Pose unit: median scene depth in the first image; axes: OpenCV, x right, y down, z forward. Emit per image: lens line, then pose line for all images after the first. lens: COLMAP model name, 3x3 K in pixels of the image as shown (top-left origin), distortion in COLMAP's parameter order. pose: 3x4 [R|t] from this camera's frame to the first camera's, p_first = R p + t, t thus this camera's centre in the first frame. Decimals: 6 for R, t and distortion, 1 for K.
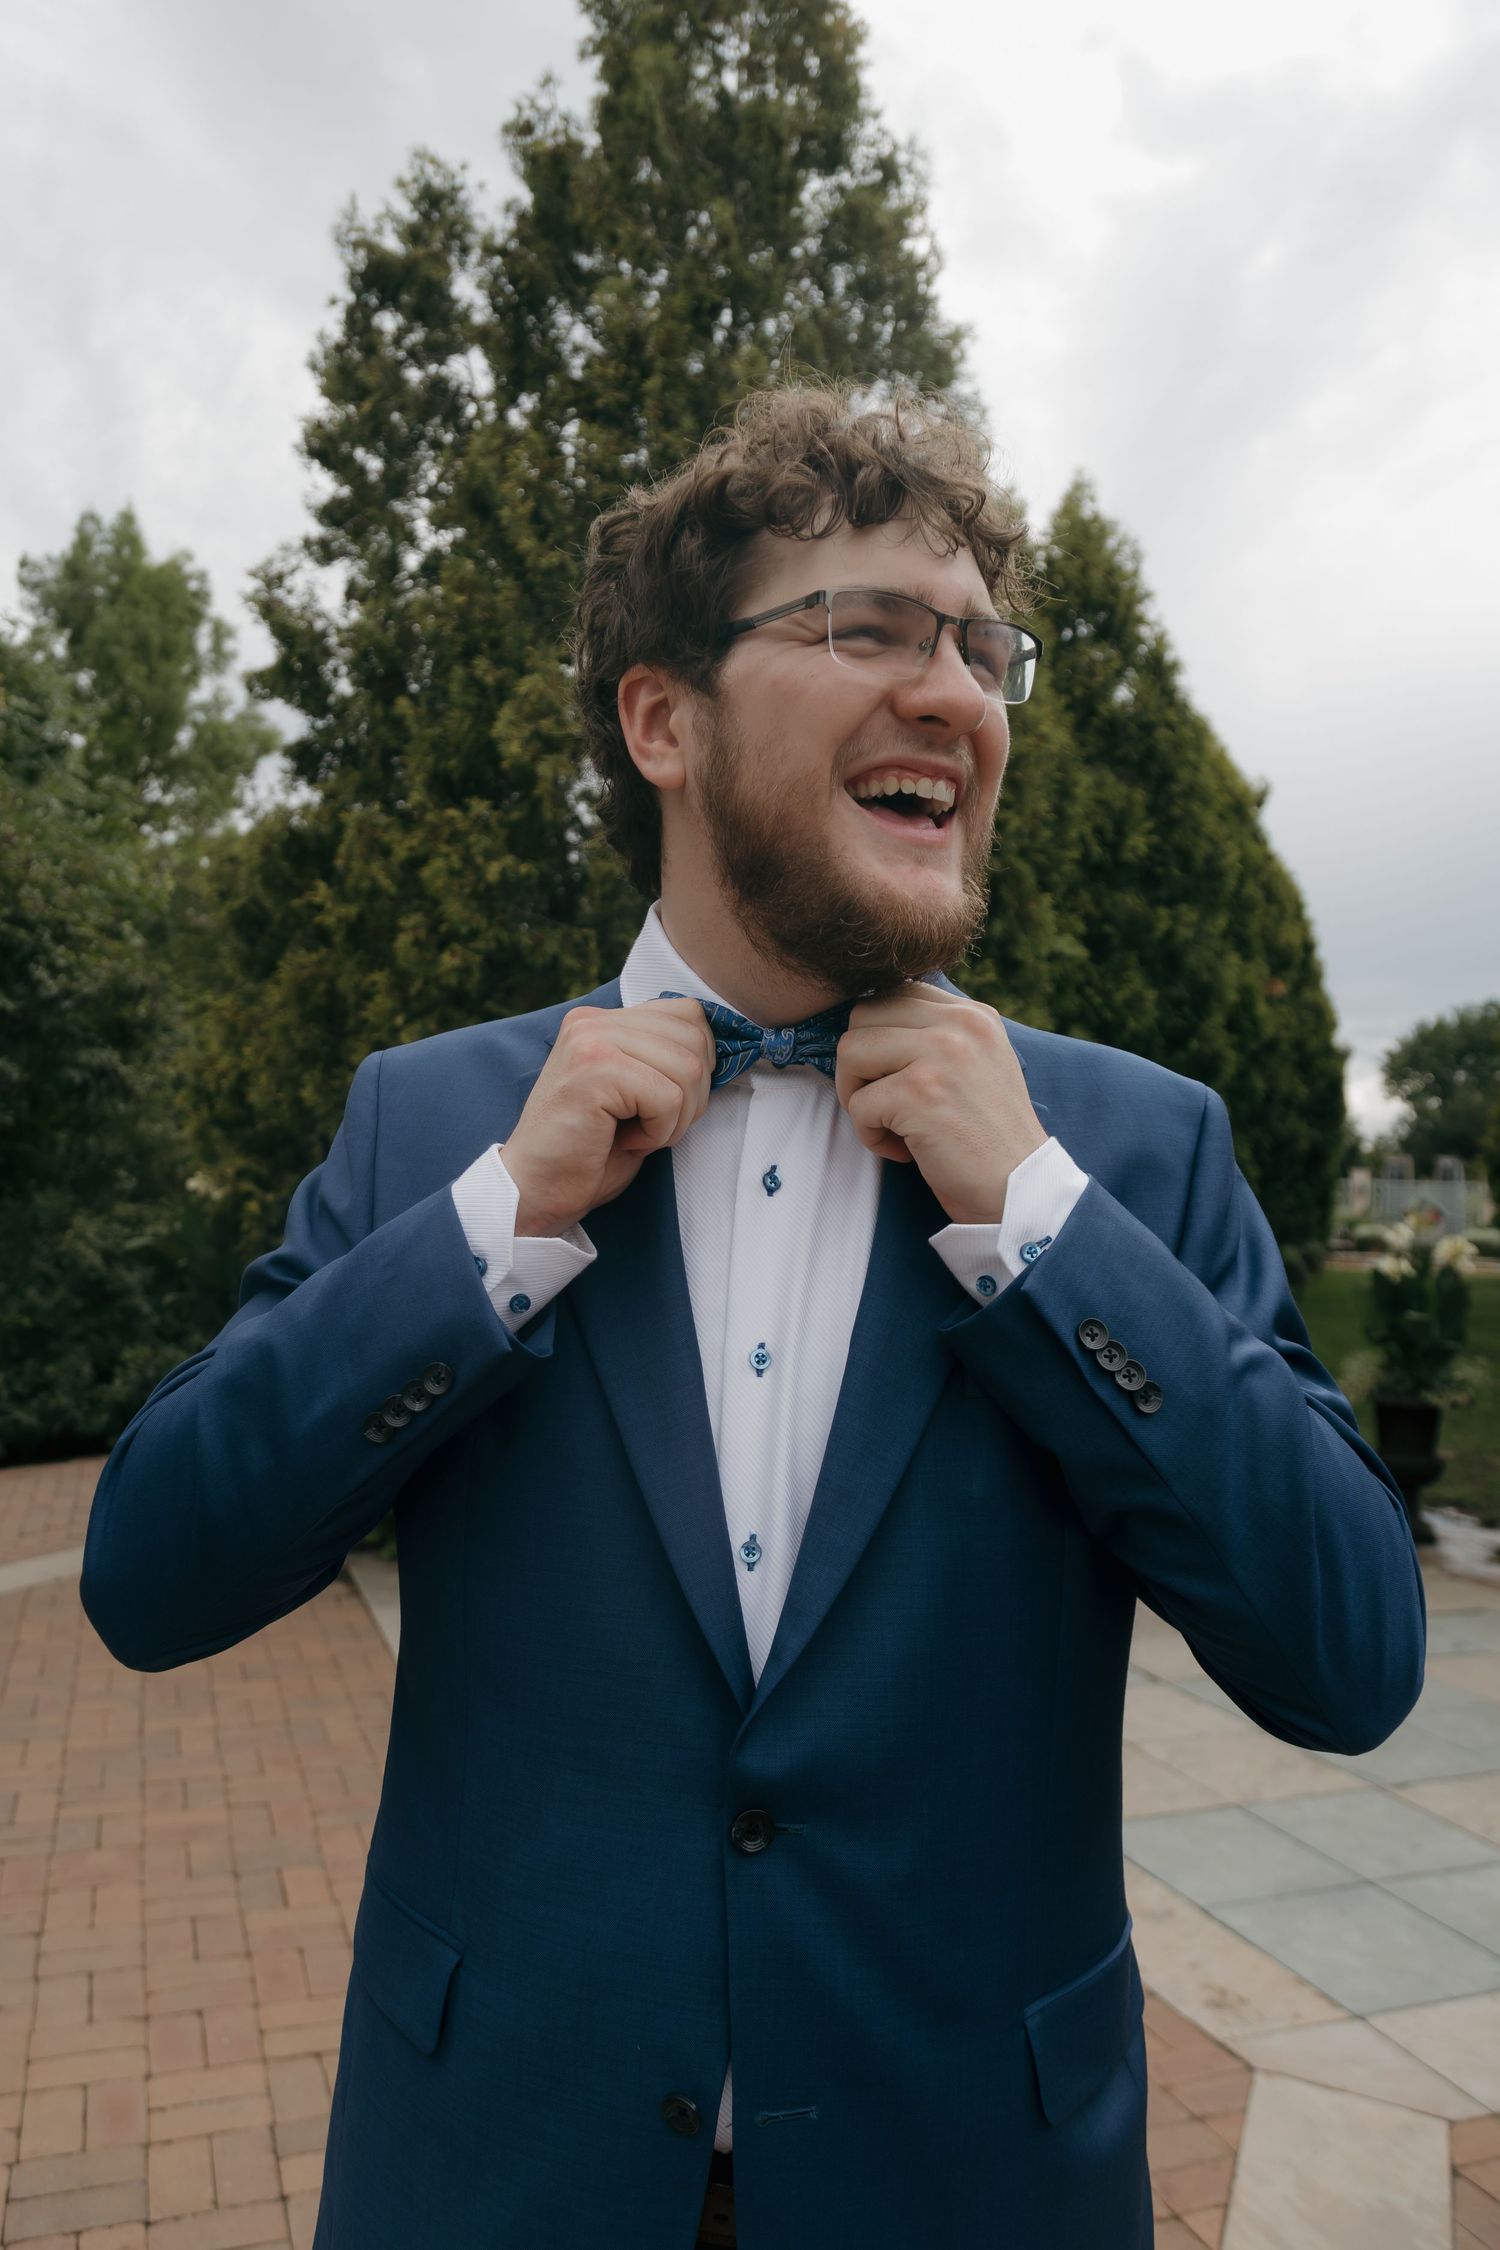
lens RADIAL K [[1390.8, 0, 748.8], [0, 1390.8, 1171.6], [0, 0, 1]] dist [0.011377, -0.003769]
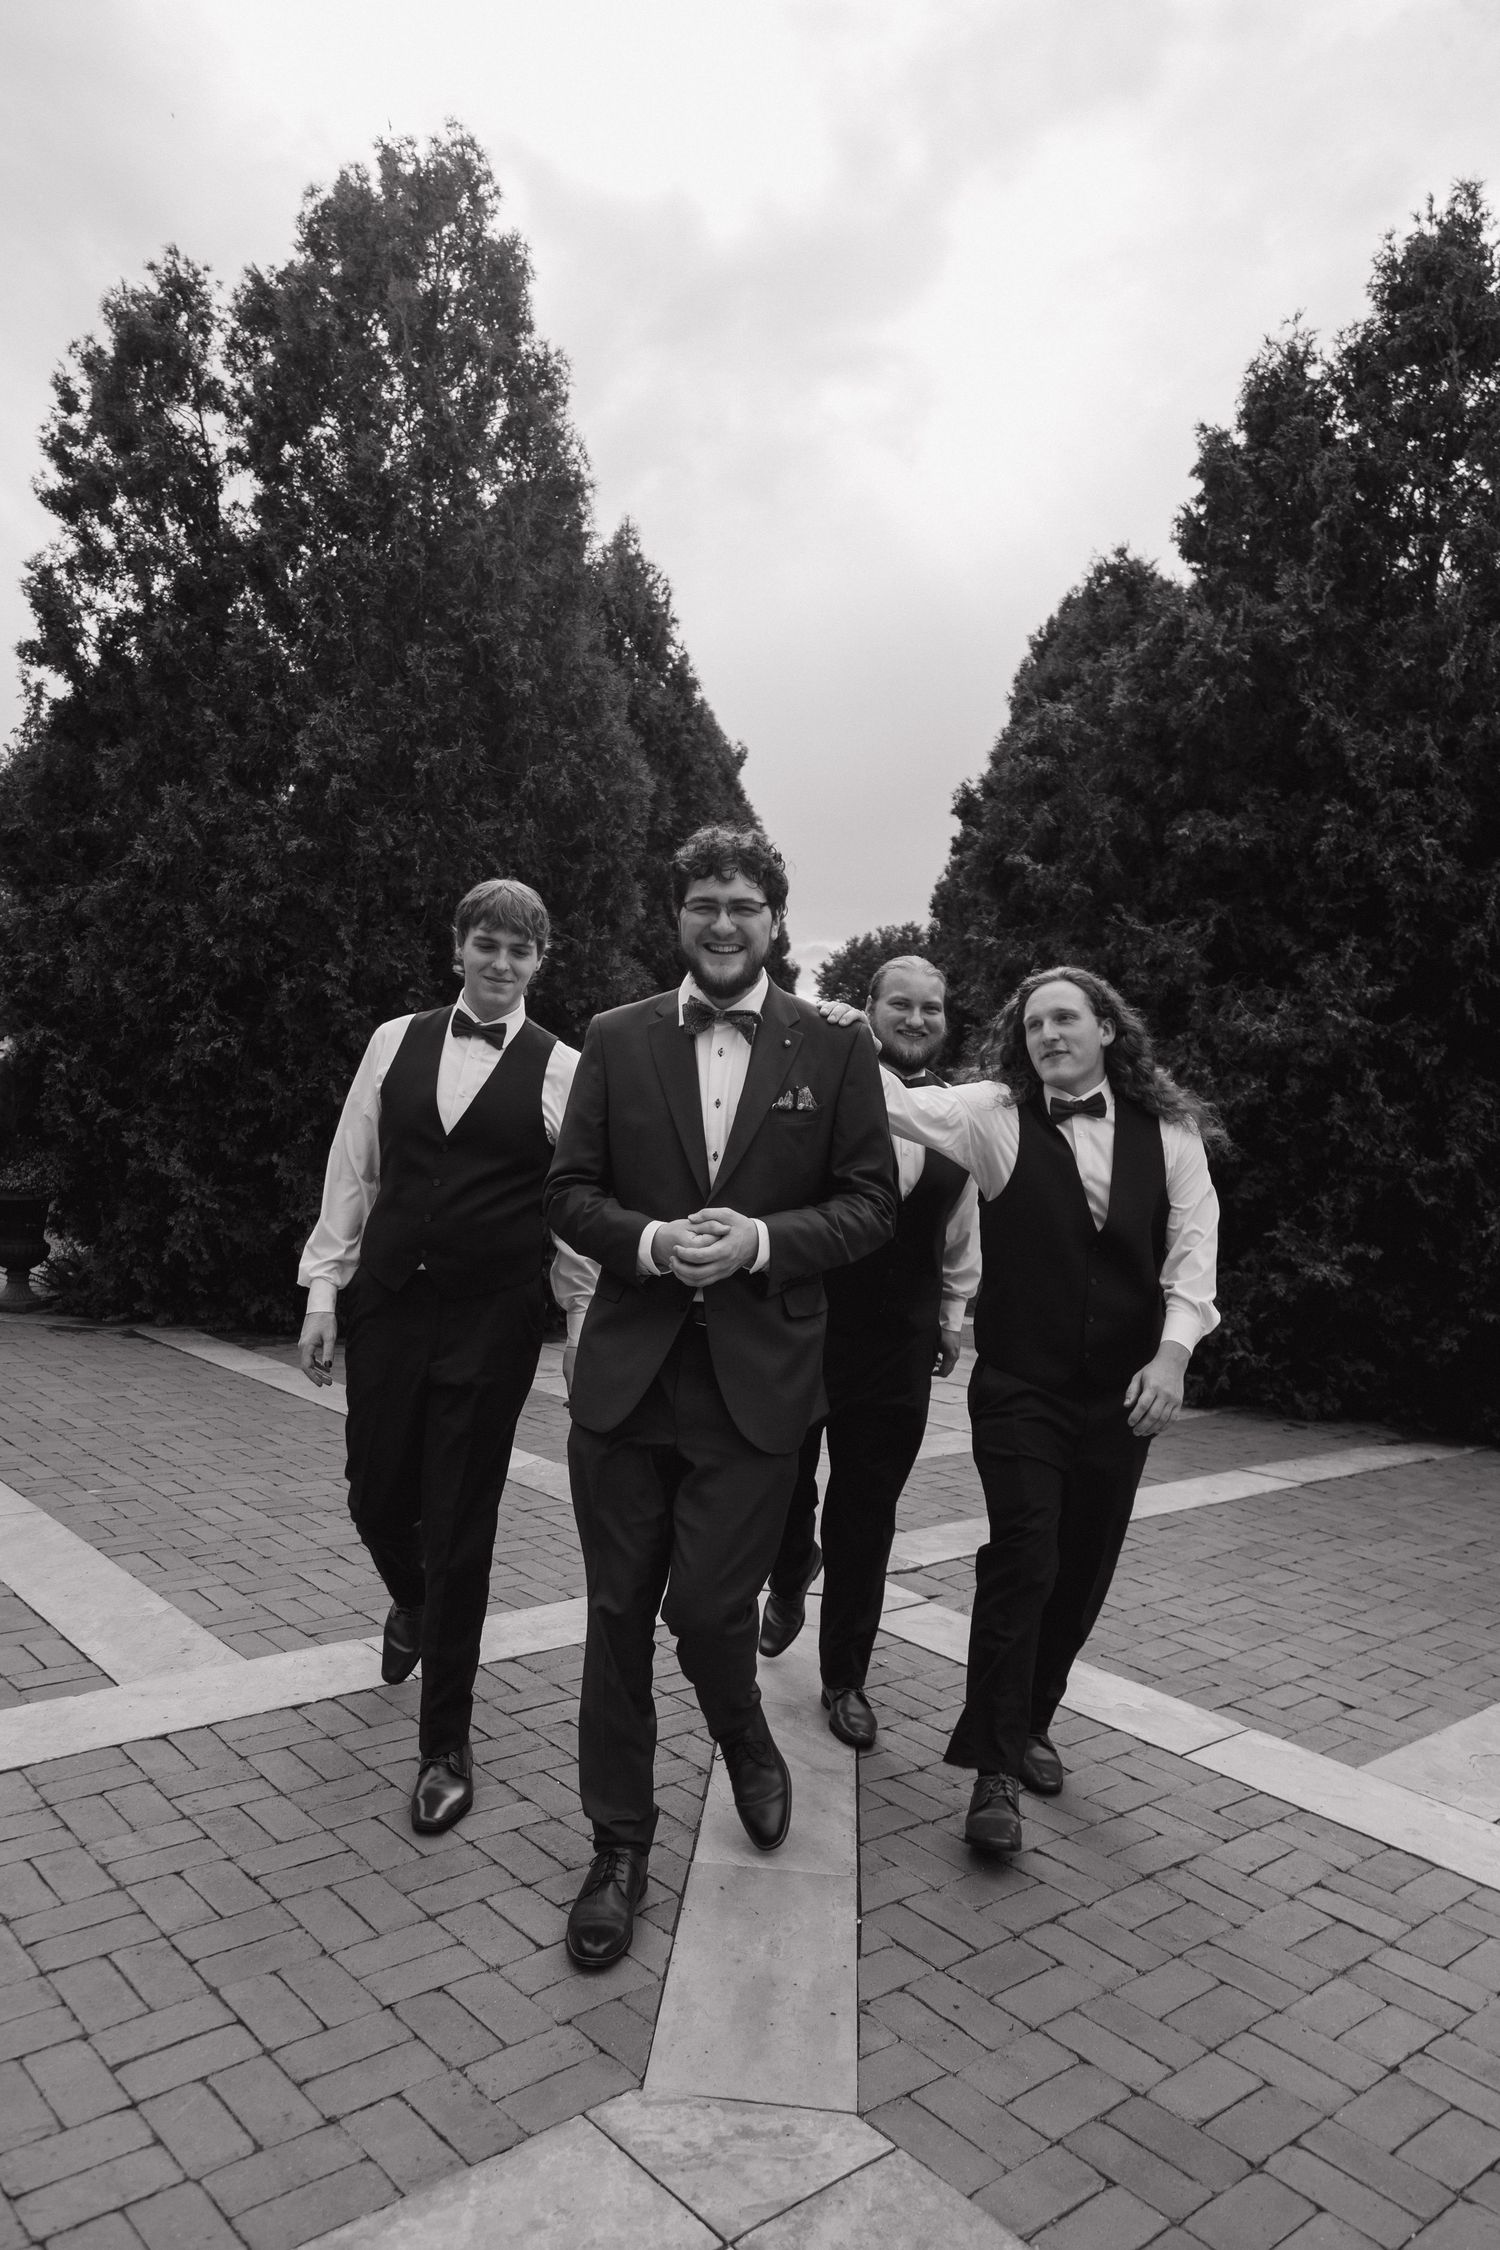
lens RADIAL K [[1390.8, 0, 747.7], [0, 1390.8, 1144.6], [0, 0, 1]] dist [0.011377, -0.003769]
pose [[0.929086, 0.011728, 0.369677, -0.133542], [-0.033478, 0.998061, 0.052474, 0.004256], [-0.368344, -0.061129, 0.927678, -0.279324]]
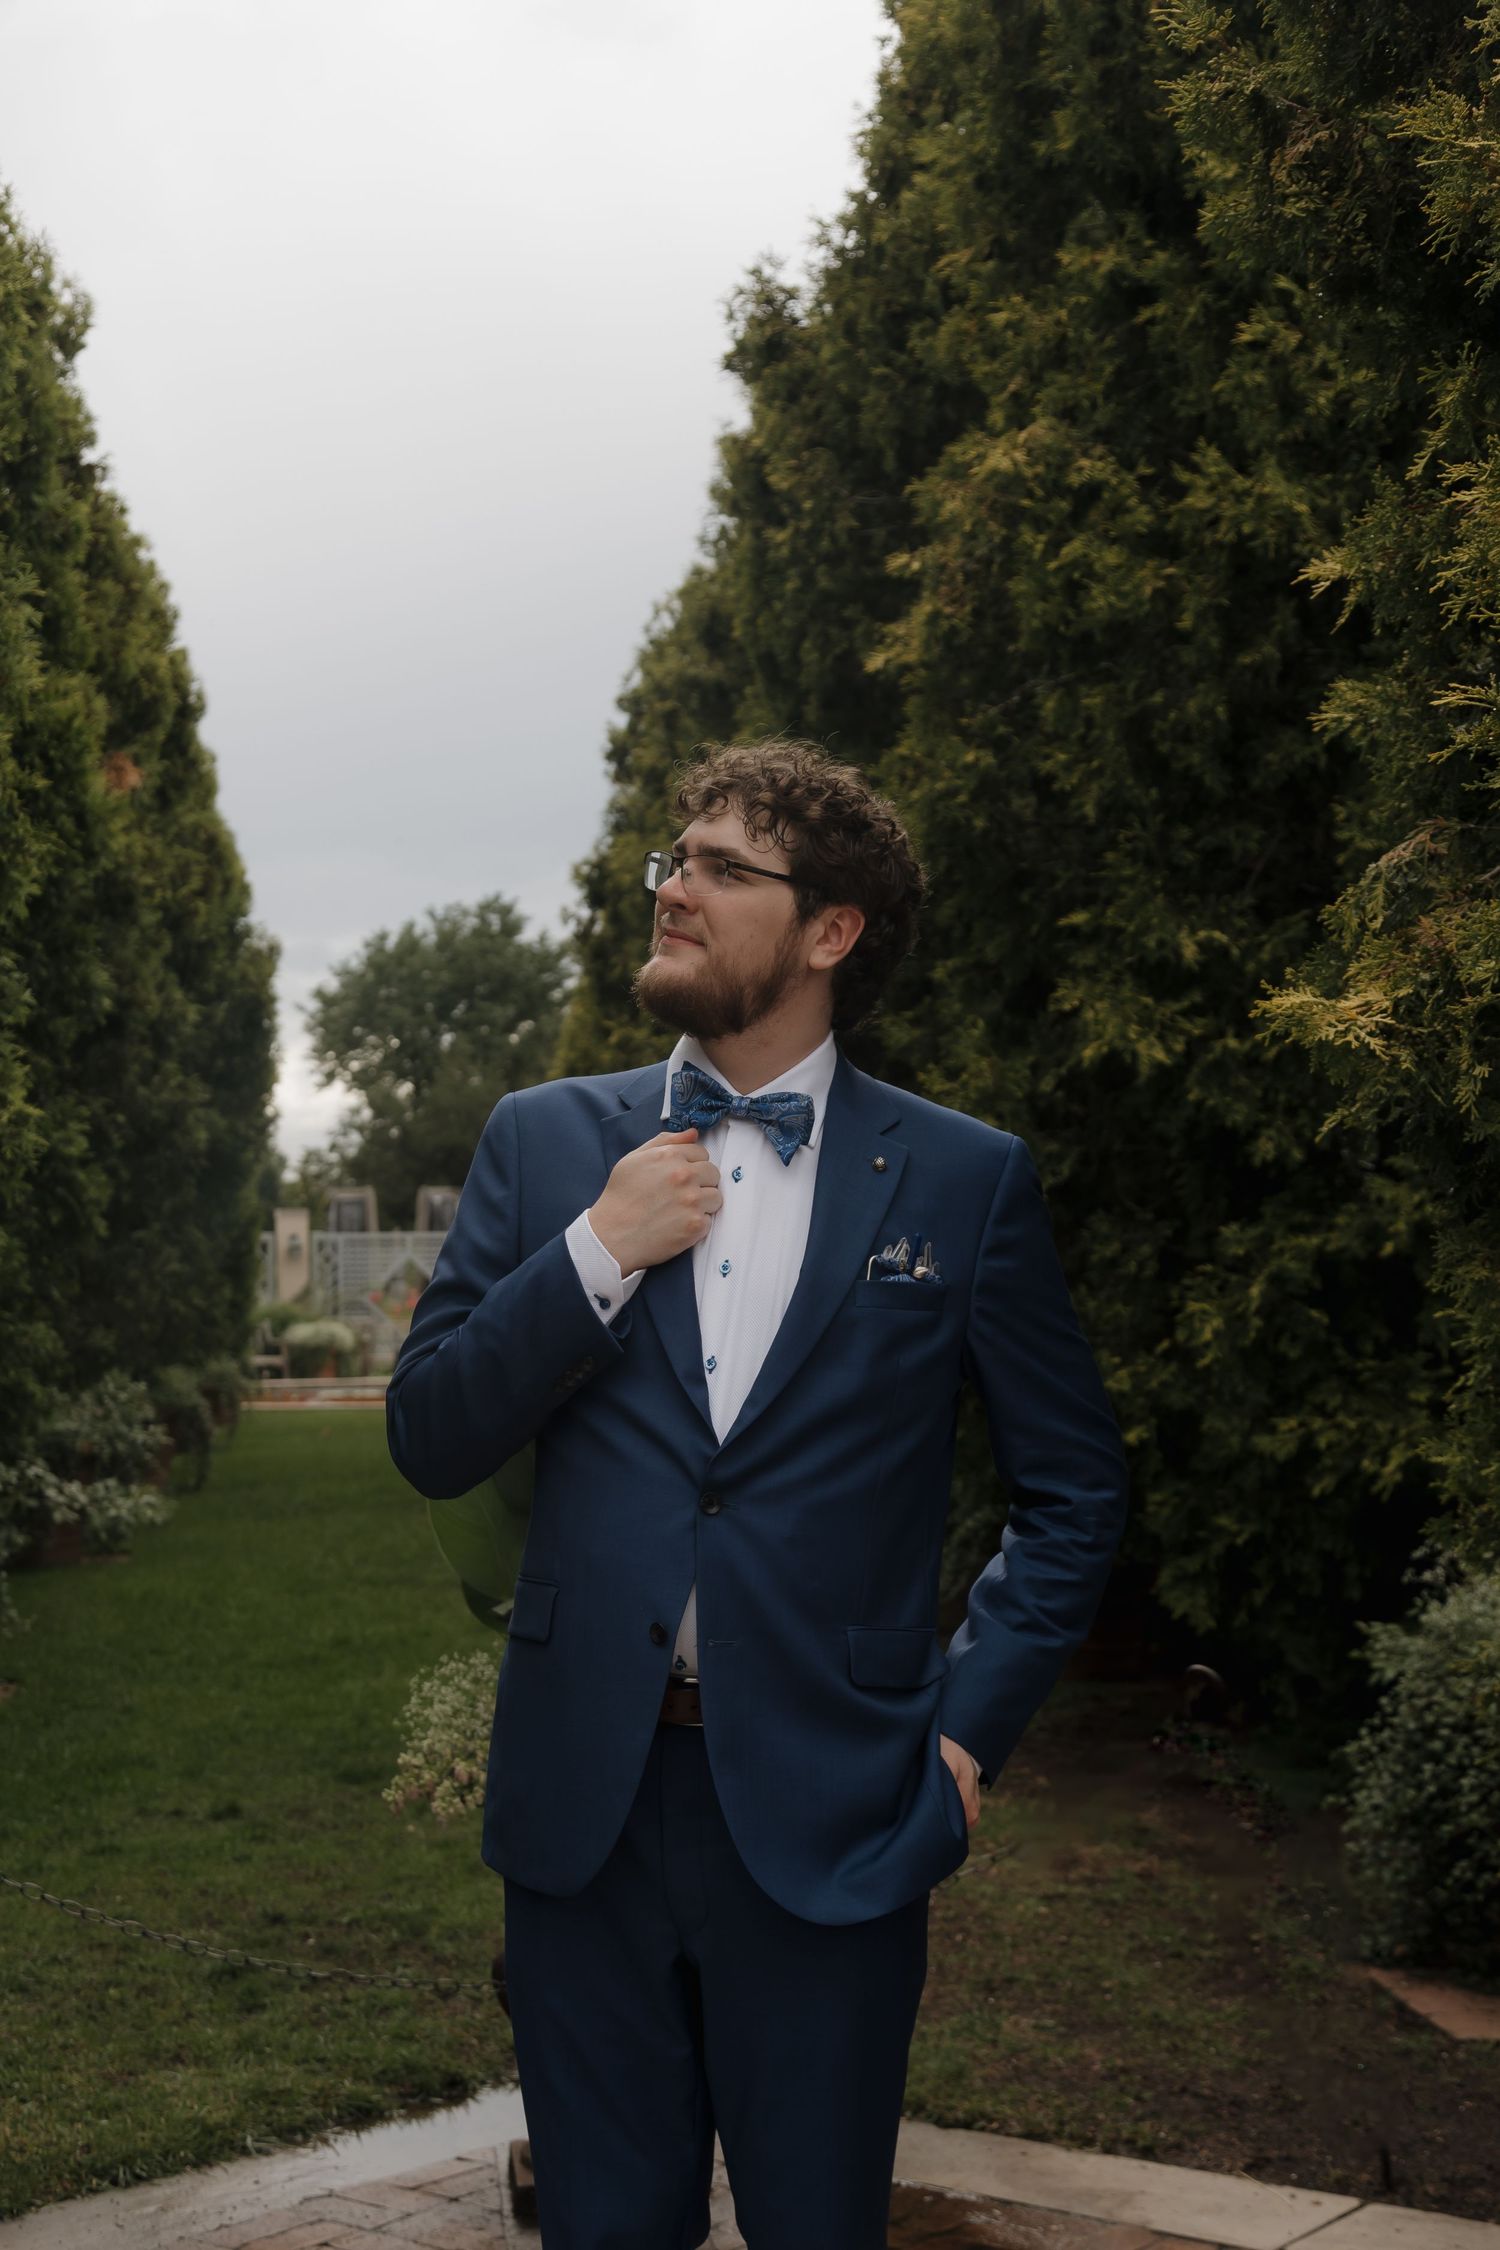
lens RADIAL K [[2908.6, 0, 752.4], [0, 2908.6, 1142.2], [0, 0, 1]] dist [0.081606, 0.000000]
pose [[0.839198, -0.023700, 0.543310, 0.092950], [0.041559, 0.998923, -0.020617, 0.019234], [-0.542236, 0.039881, 0.839279, 0.273933]]
